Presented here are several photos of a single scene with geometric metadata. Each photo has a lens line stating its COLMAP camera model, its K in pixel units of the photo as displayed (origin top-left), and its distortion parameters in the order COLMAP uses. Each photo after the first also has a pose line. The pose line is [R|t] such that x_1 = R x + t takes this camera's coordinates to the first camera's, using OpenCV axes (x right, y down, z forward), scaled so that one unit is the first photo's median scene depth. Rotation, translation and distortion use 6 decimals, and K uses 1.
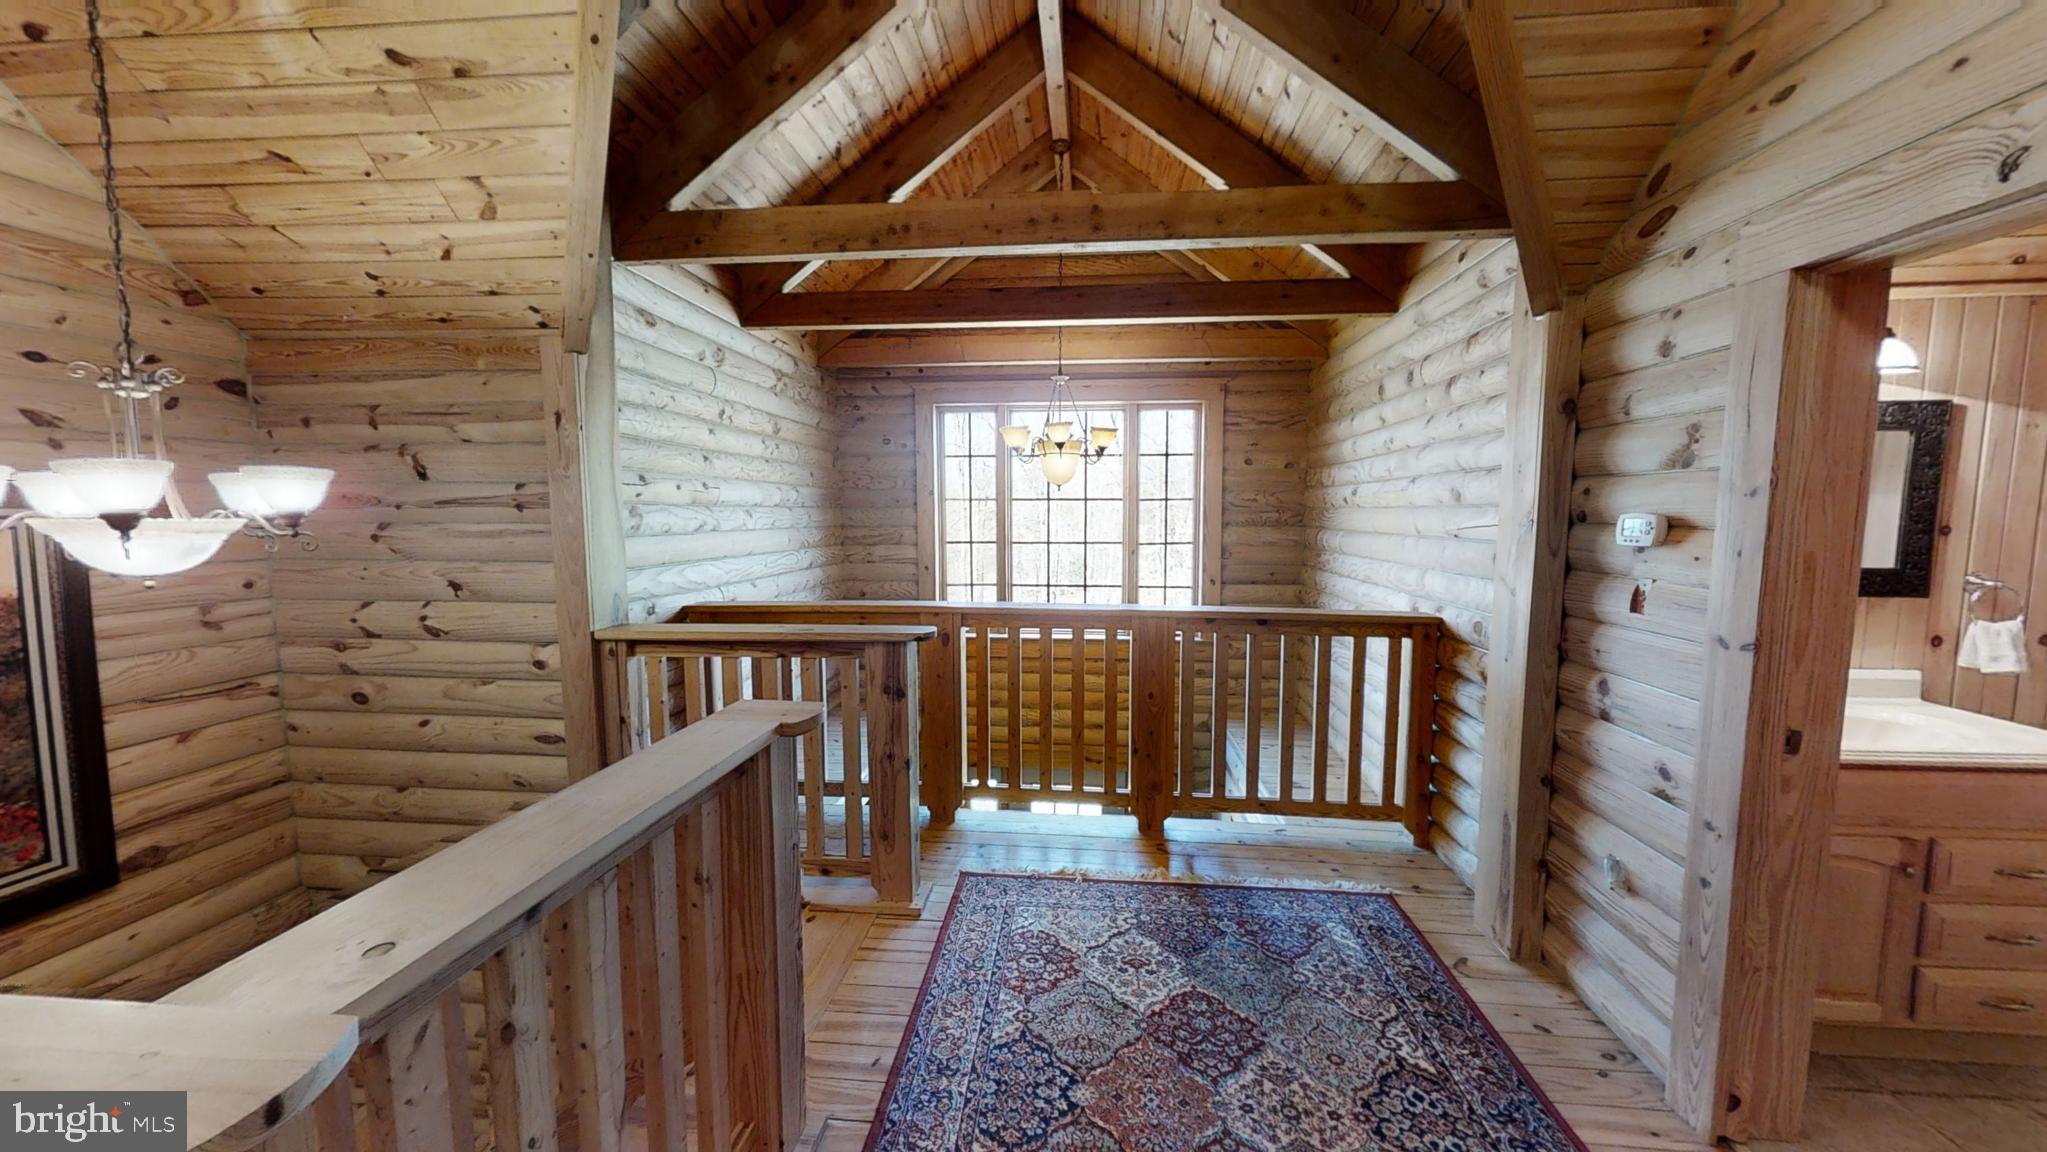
lens RADIAL K [[750.2, 0, 1027.1], [0, 750.2, 585.4], [0, 0, 1]] dist [-0.000181, -0.000406]
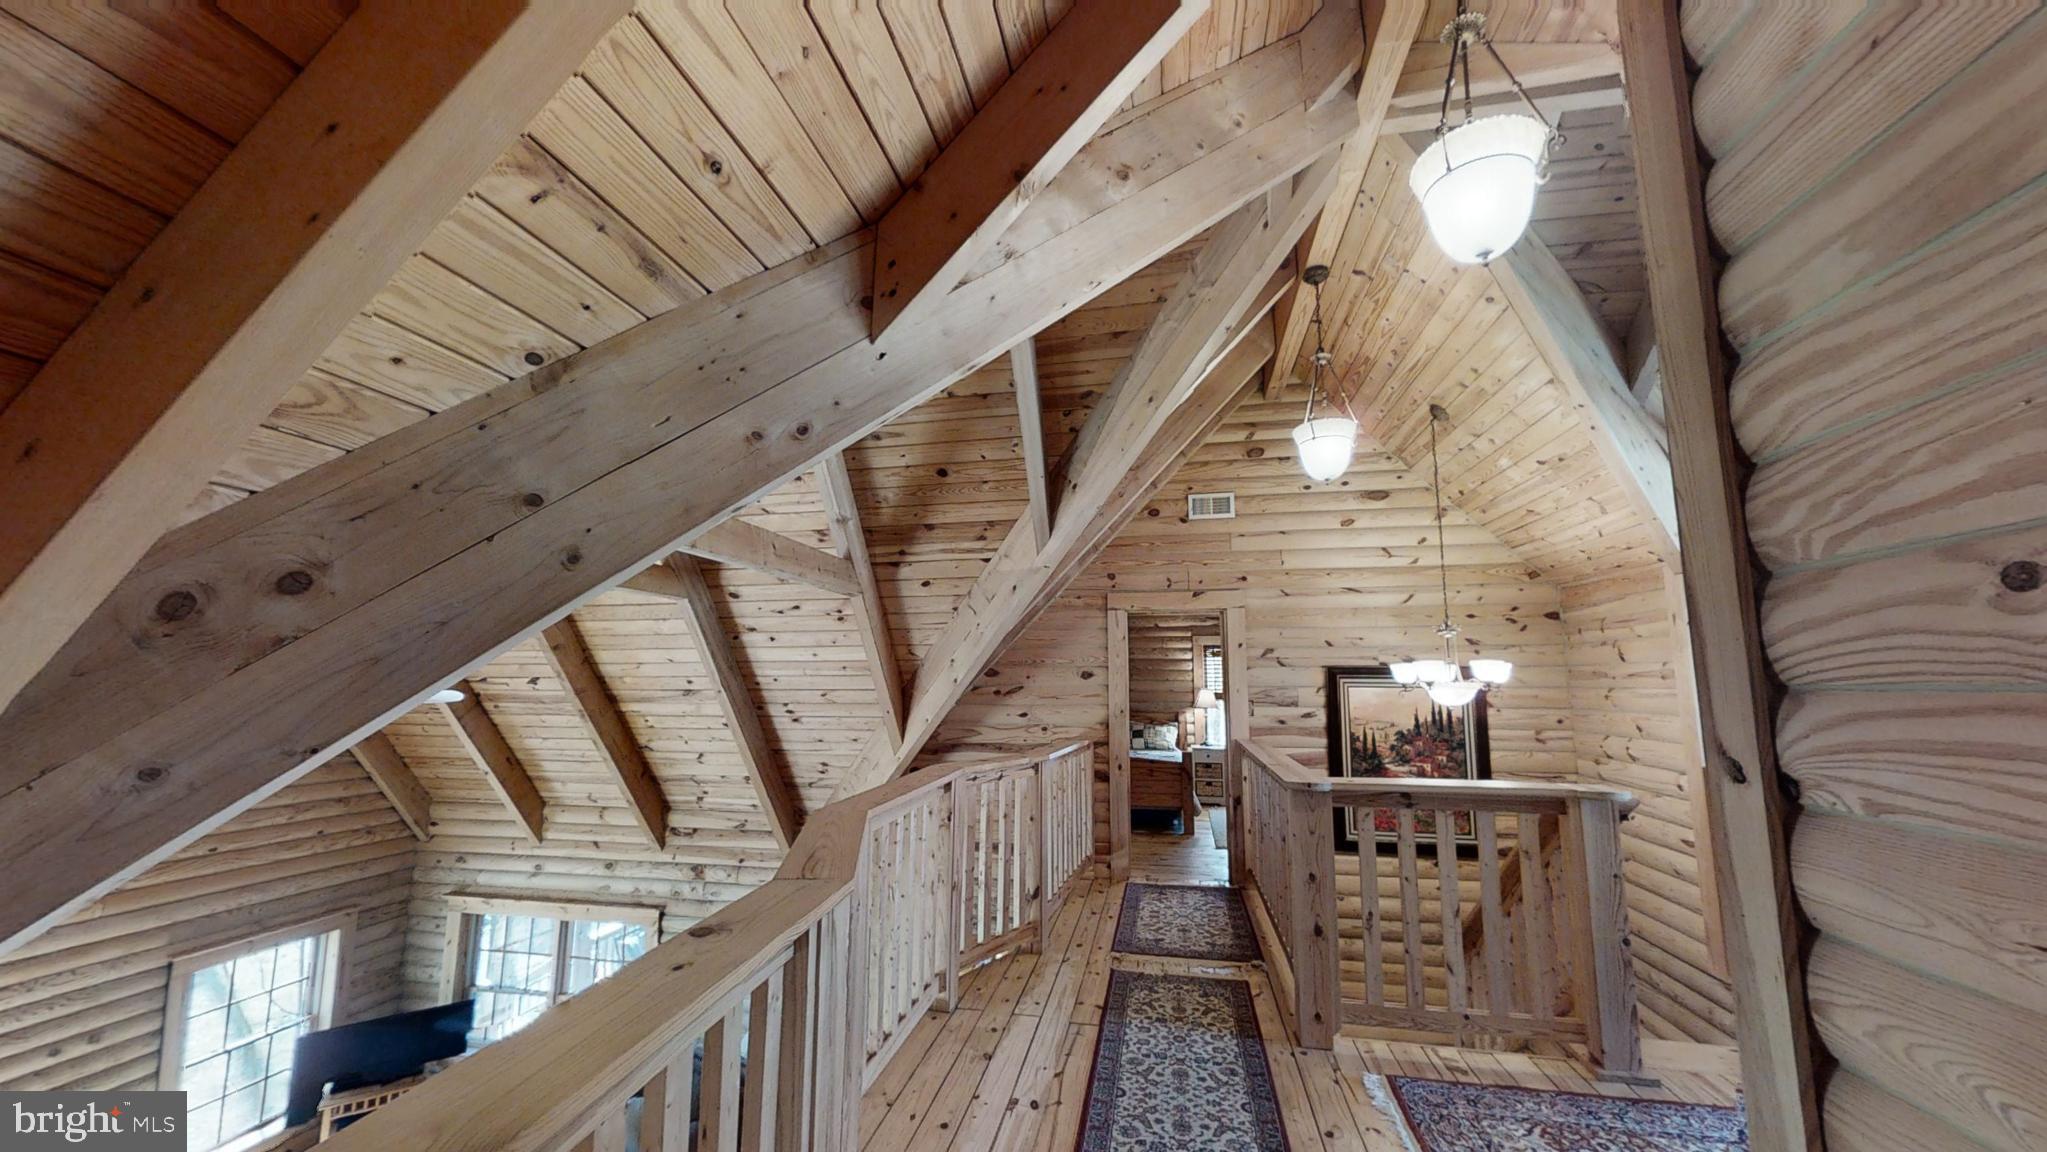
lens RADIAL K [[750.2, 0, 1025.7], [0, 750.2, 580.2], [0, 0, 1]] dist [-0.000181, -0.000406]
pose [[-0.108220, -0.134881, -0.984934, 0.972168], [-0.094453, 0.987666, -0.124877, 0.010992], [0.989630, 0.079516, -0.119626, -0.103876]]
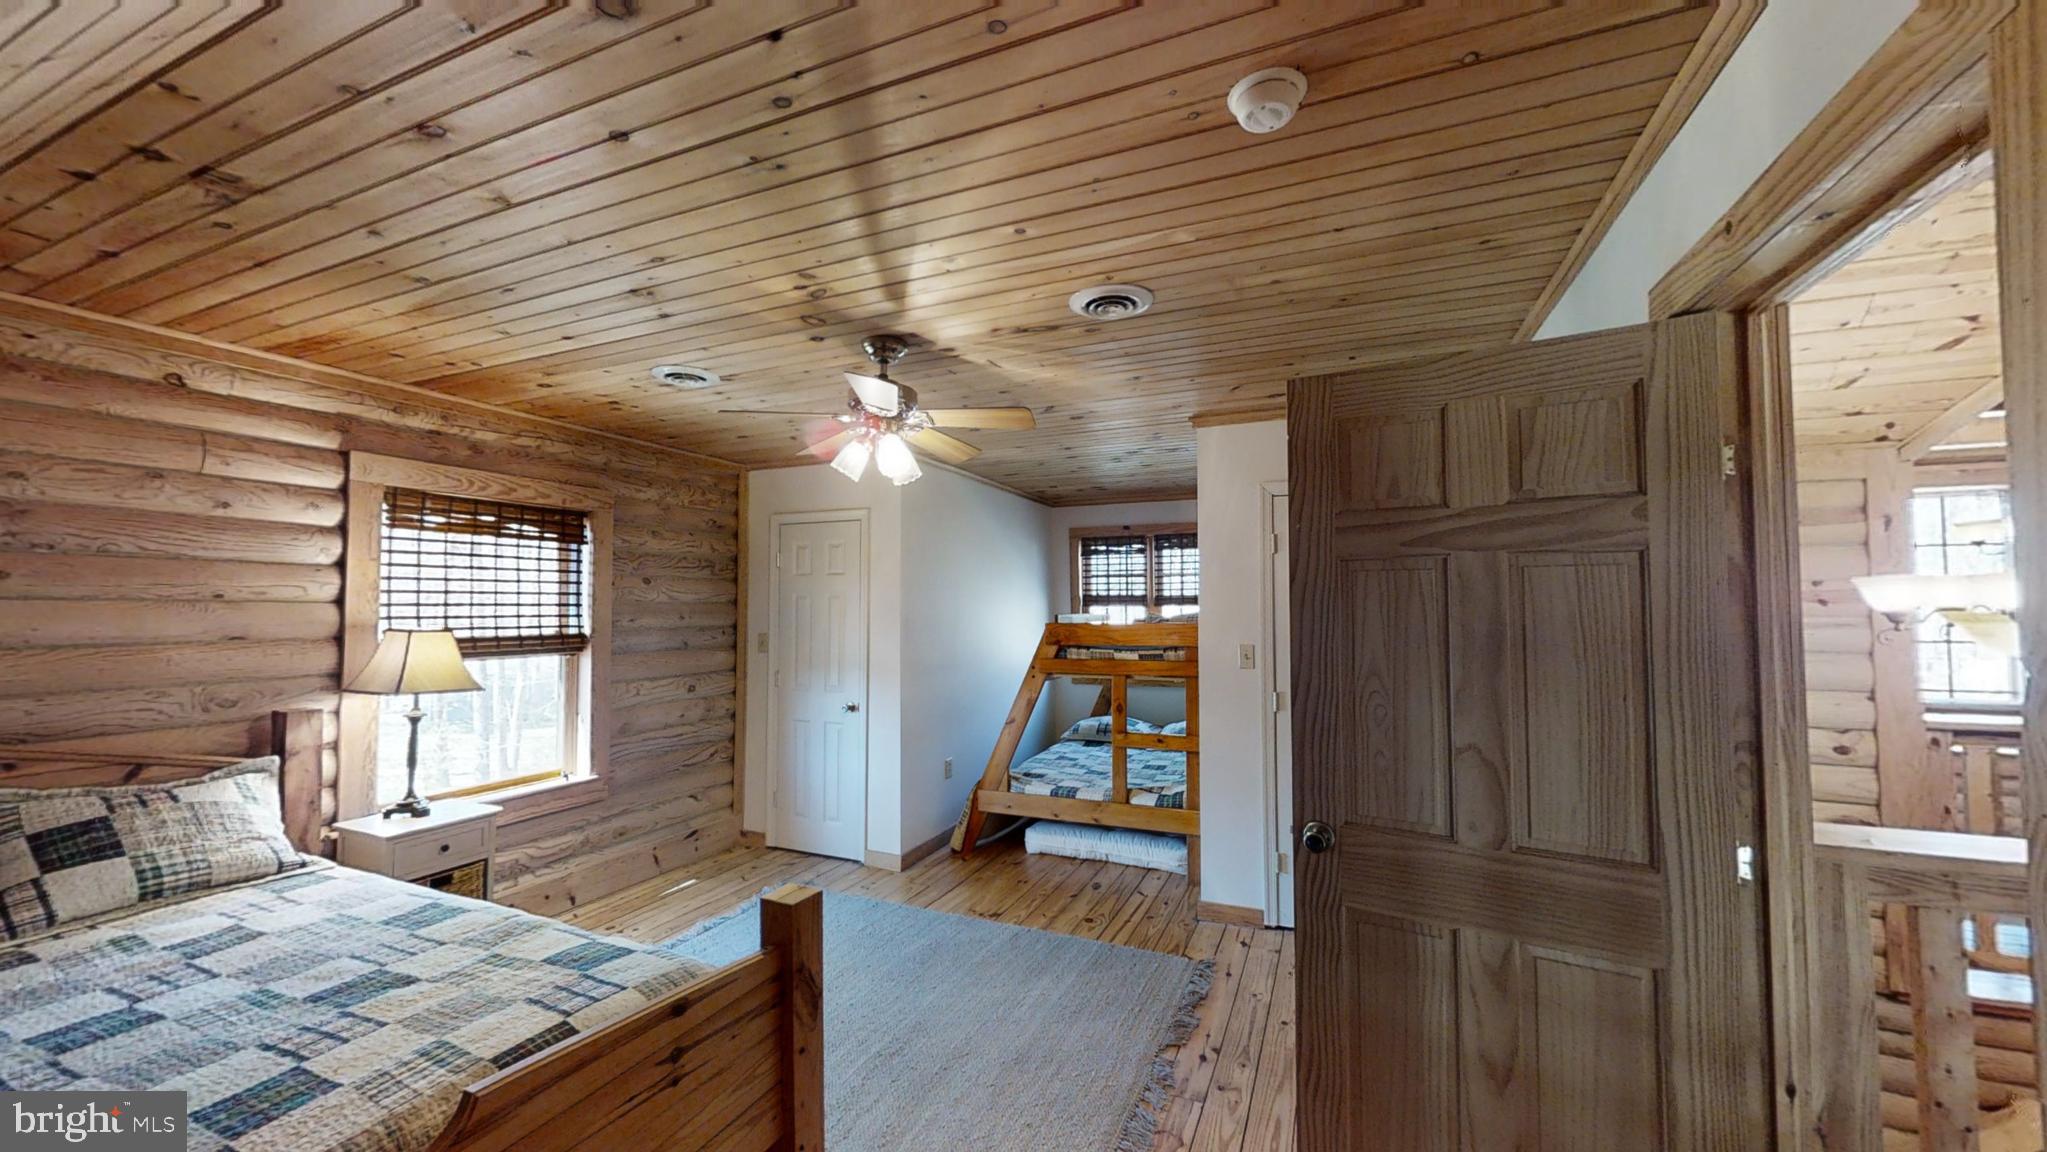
lens RADIAL K [[750.2, 0, 1026.5], [0, 750.2, 583.5], [0, 0, 1]] dist [-0.000181, -0.000406]
pose [[0.949977, -0.006942, -0.312242, -1.434537], [-0.030194, 0.993029, -0.113941, 0.027568], [0.310856, 0.117669, 0.943145, -0.390831]]
